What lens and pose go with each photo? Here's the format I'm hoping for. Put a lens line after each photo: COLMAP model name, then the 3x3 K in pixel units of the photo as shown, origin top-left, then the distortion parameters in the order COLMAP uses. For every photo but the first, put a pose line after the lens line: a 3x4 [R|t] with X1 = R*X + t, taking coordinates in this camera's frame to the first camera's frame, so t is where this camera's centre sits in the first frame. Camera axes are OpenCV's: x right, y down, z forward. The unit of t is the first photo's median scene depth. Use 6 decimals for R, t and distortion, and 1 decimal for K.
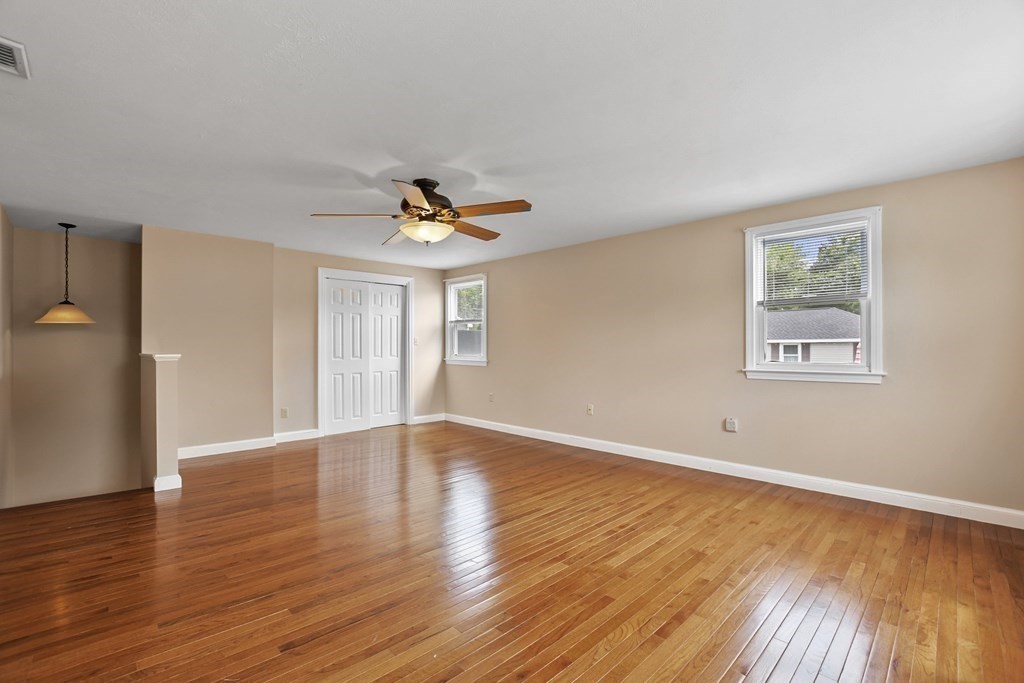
lens RADIAL K [[455.4, 0, 503.7], [0, 455.4, 344.1], [0, 0, 1]] dist [-0.028475, 0.002705]
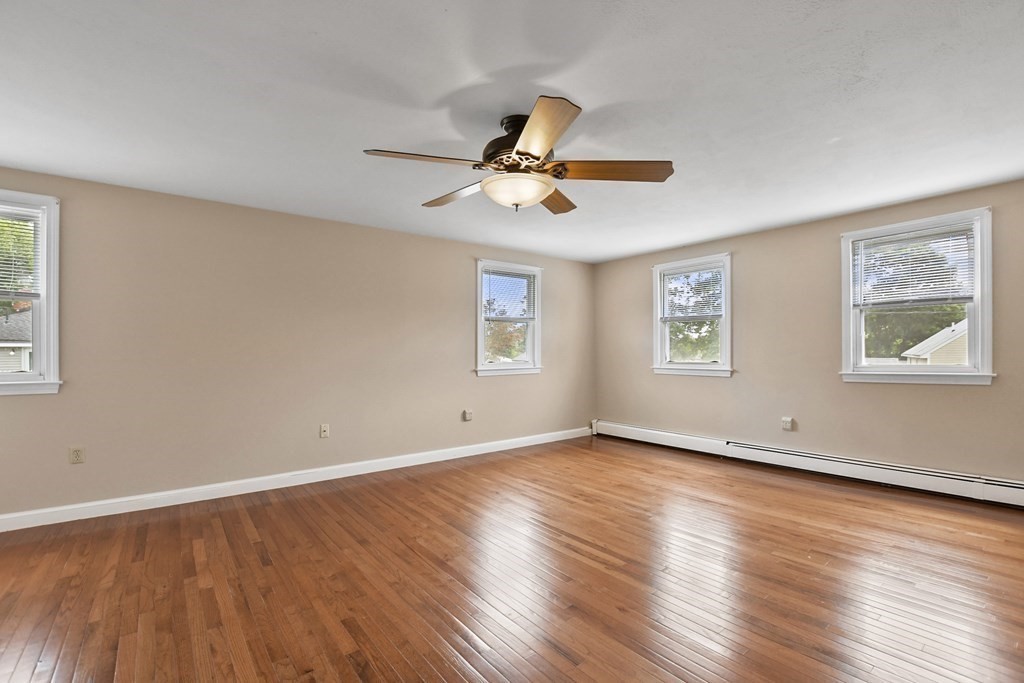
lens RADIAL K [[455.4, 0, 515.0], [0, 455.4, 349.2], [0, 0, 1]] dist [-0.028475, 0.002705]
pose [[0.093425, 0.004523, 0.995616, -0.733634], [-0.003042, 0.999986, -0.004258, 0.005173], [-0.995622, -0.002631, 0.093438, 0.777809]]
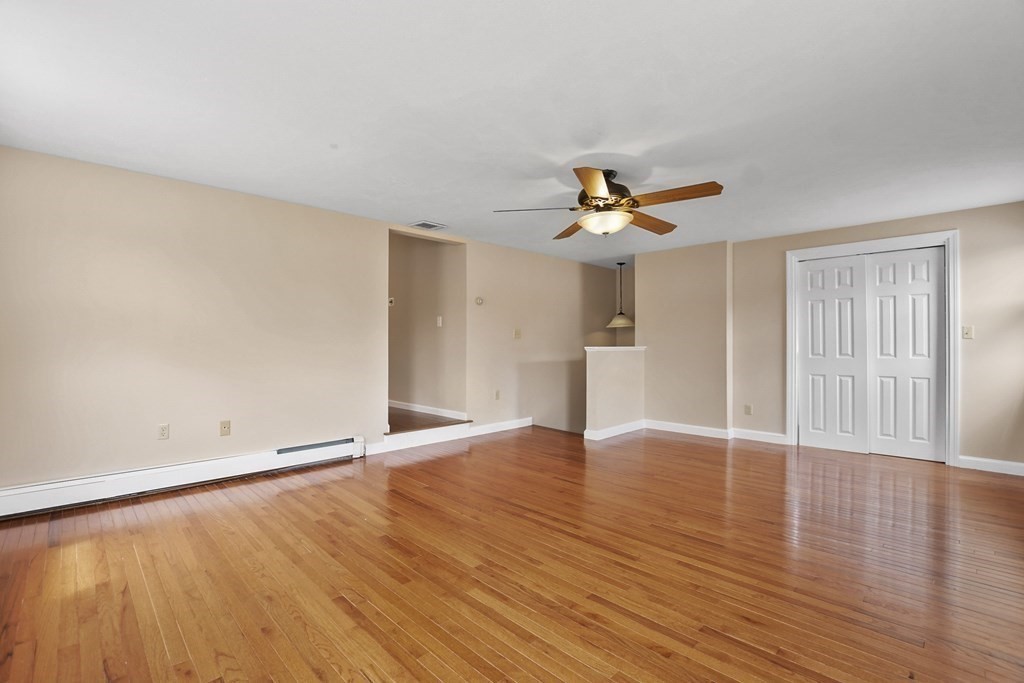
lens RADIAL K [[455.4, 0, 502.7], [0, 455.4, 340.6], [0, 0, 1]] dist [-0.028475, 0.002705]
pose [[0.005625, -0.006670, -0.999962, 0.672850], [0.005012, 0.999965, -0.006642, 0.009618], [0.999972, -0.004975, 0.005658, 0.643433]]
